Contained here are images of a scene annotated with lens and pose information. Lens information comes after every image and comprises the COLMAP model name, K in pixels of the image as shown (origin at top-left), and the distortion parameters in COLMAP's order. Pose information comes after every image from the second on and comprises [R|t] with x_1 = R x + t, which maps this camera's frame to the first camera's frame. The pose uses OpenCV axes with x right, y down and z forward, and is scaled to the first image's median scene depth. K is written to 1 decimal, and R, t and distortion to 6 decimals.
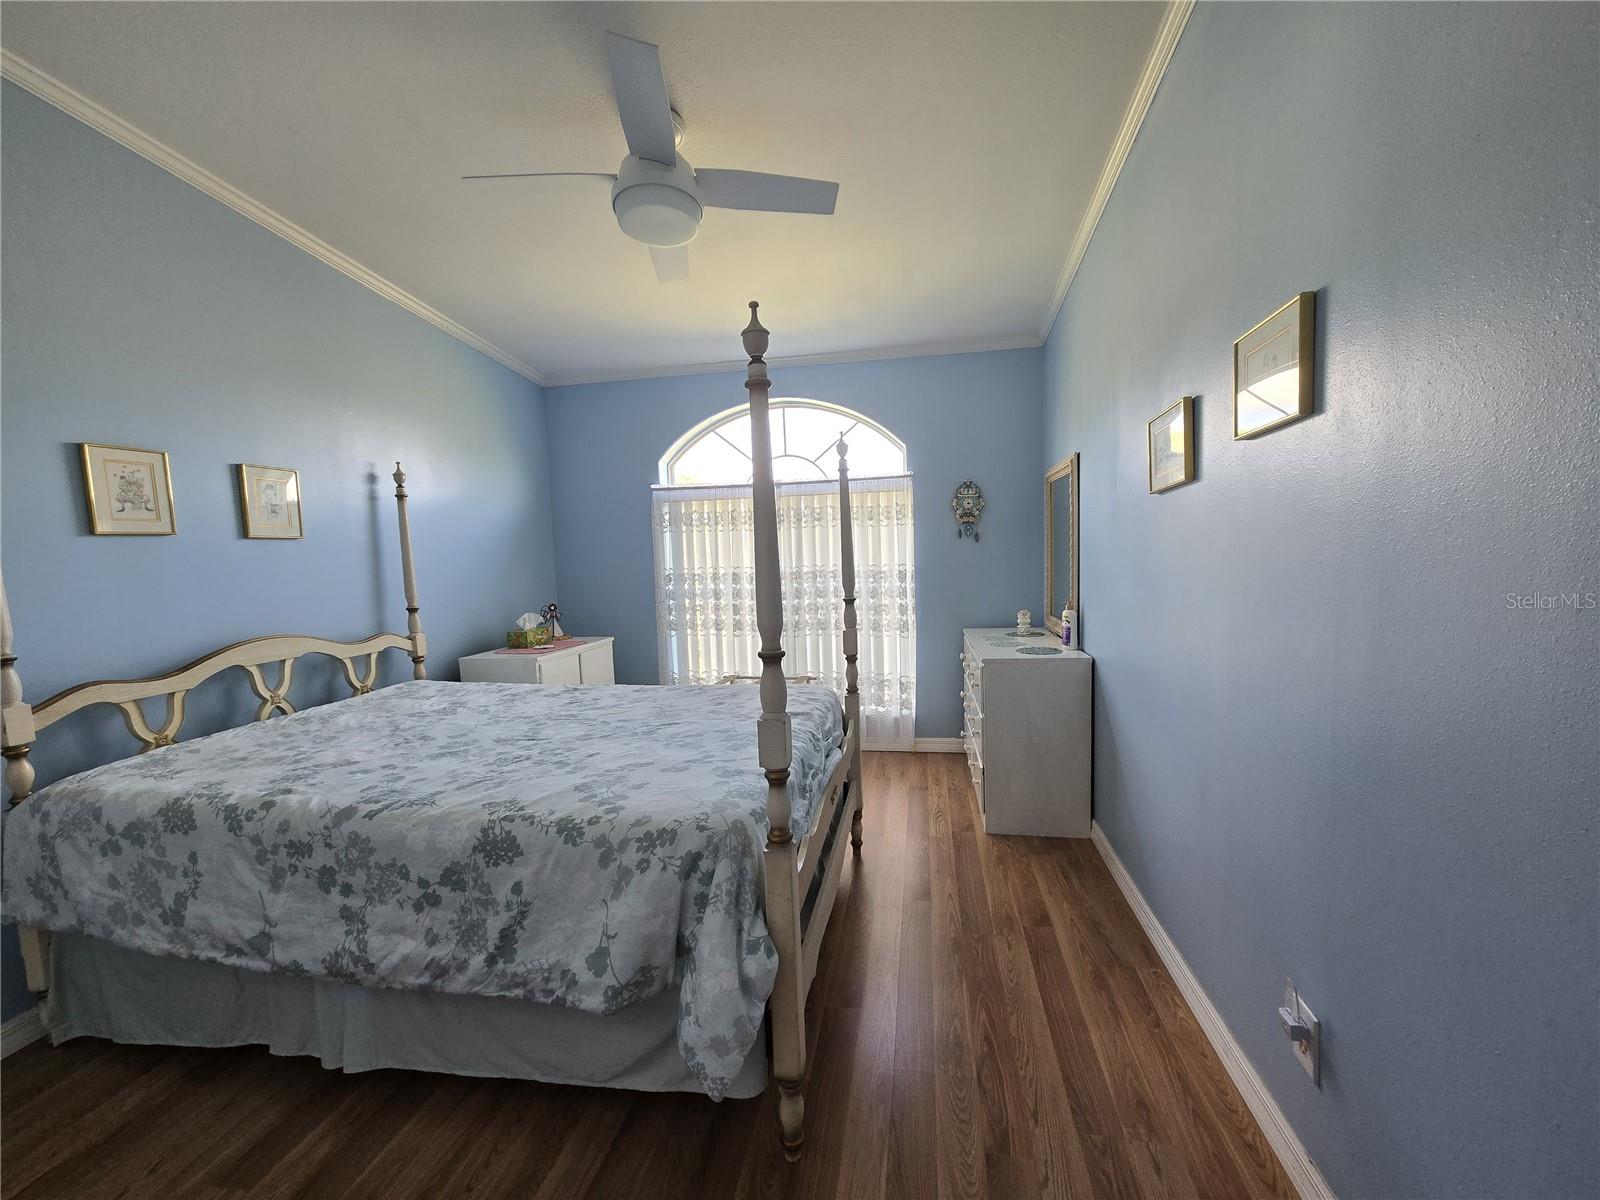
lens RADIAL K [[646.7, 0, 793.8], [0, 646.7, 601.2], [0, 0, 1]] dist [0.016184, 0.000248]
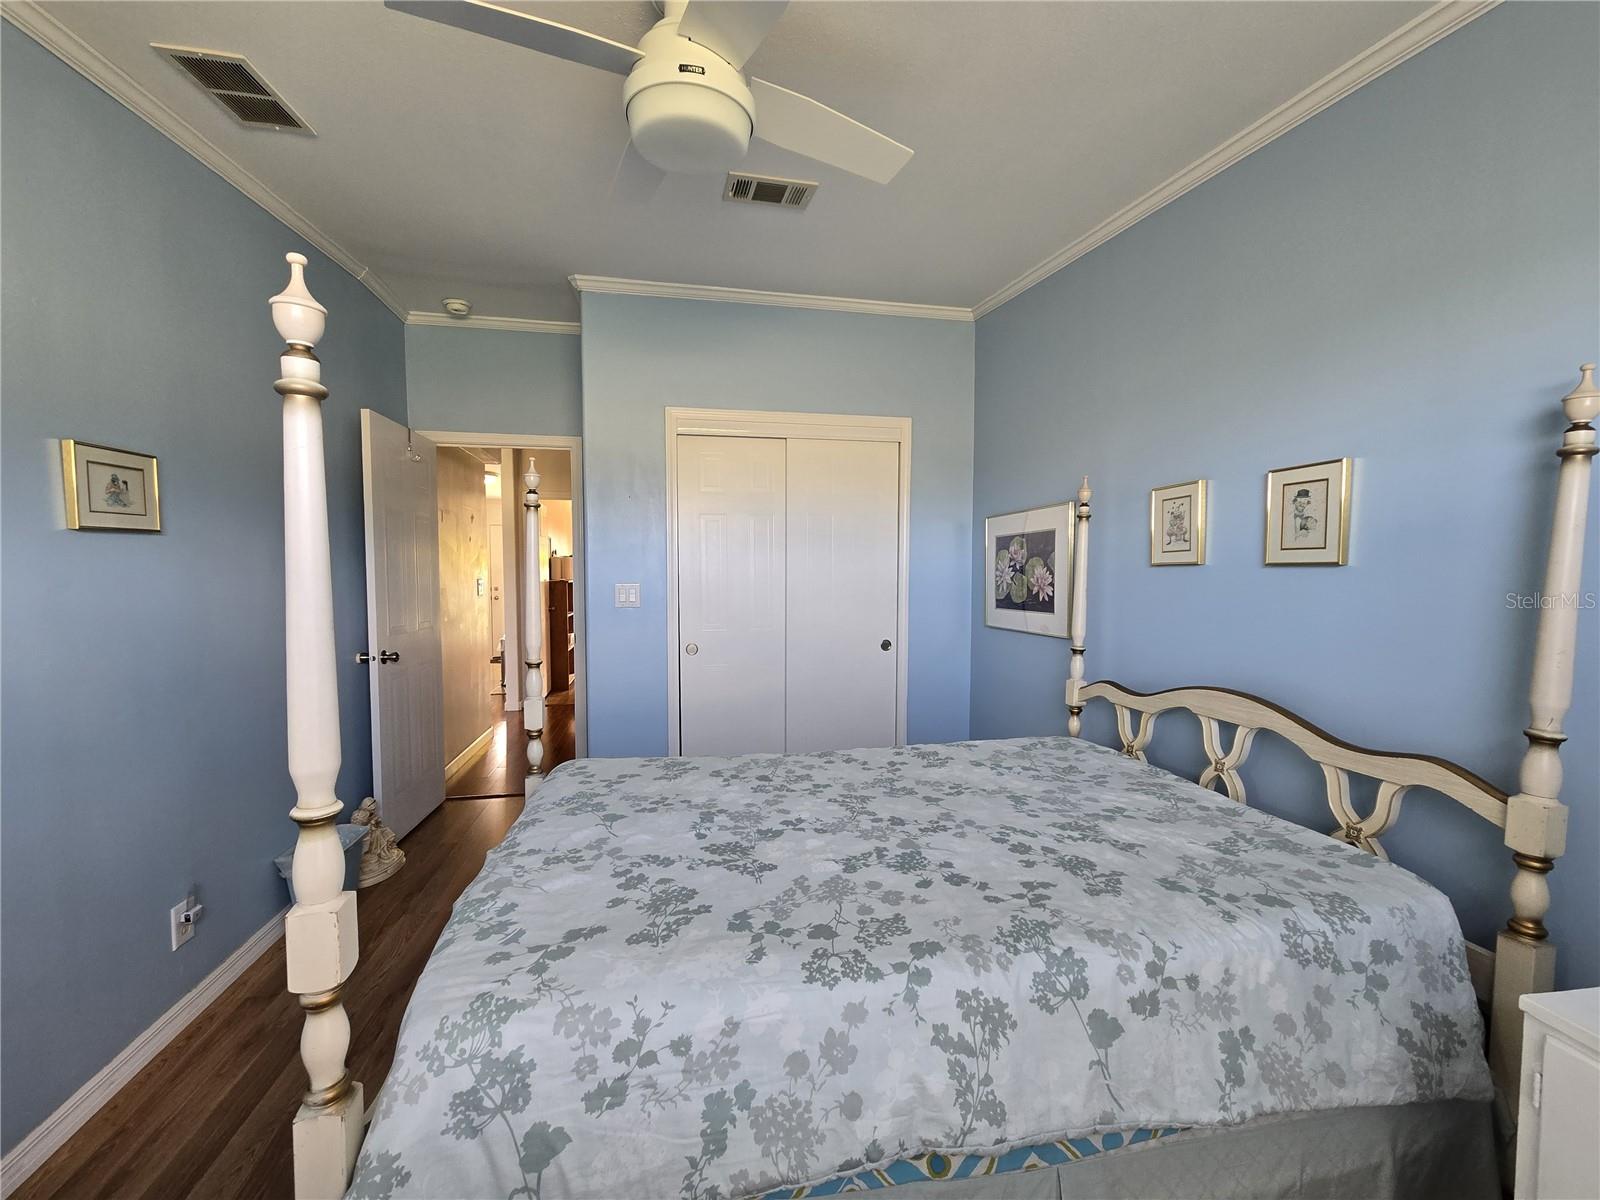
lens RADIAL K [[646.7, 0, 793.8], [0, 646.7, 601.2], [0, 0, 1]] dist [0.016184, 0.000248]
pose [[-0.923735, 0.057363, -0.378711, -0.017883], [0.005310, 0.990545, 0.137086, -0.194008], [0.382994, 0.124620, -0.915306, 1.763562]]
